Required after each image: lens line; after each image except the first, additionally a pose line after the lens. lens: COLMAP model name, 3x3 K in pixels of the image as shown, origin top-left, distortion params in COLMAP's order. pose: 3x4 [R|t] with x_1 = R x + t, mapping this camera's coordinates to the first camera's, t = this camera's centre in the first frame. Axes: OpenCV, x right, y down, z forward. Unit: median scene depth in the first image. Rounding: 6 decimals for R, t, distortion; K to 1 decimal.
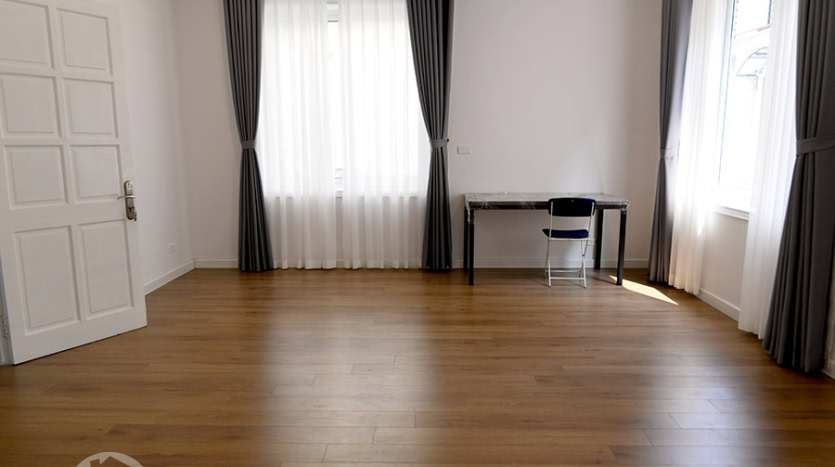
lens RADIAL K [[585.1, 0, 416.6], [0, 585.1, 233.4], [0, 0, 1]] dist [-0.004689, -0.000318]
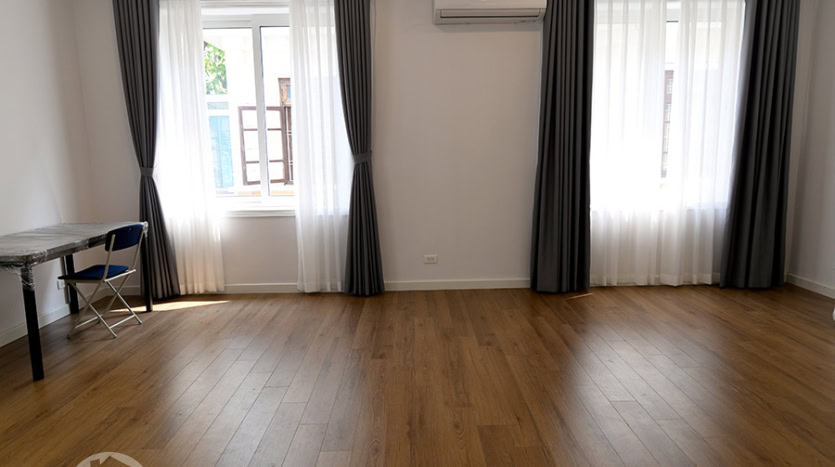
lens RADIAL K [[544.3, 0, 415.2], [0, 544.3, 231.3], [0, 0, 1]] dist [-0.000931, -0.002250]
pose [[-0.055658, -0.141574, 0.988362, -0.569903], [0.183432, 0.971598, 0.149502, -0.097756], [-0.981455, 0.189618, -0.028108, 0.628404]]
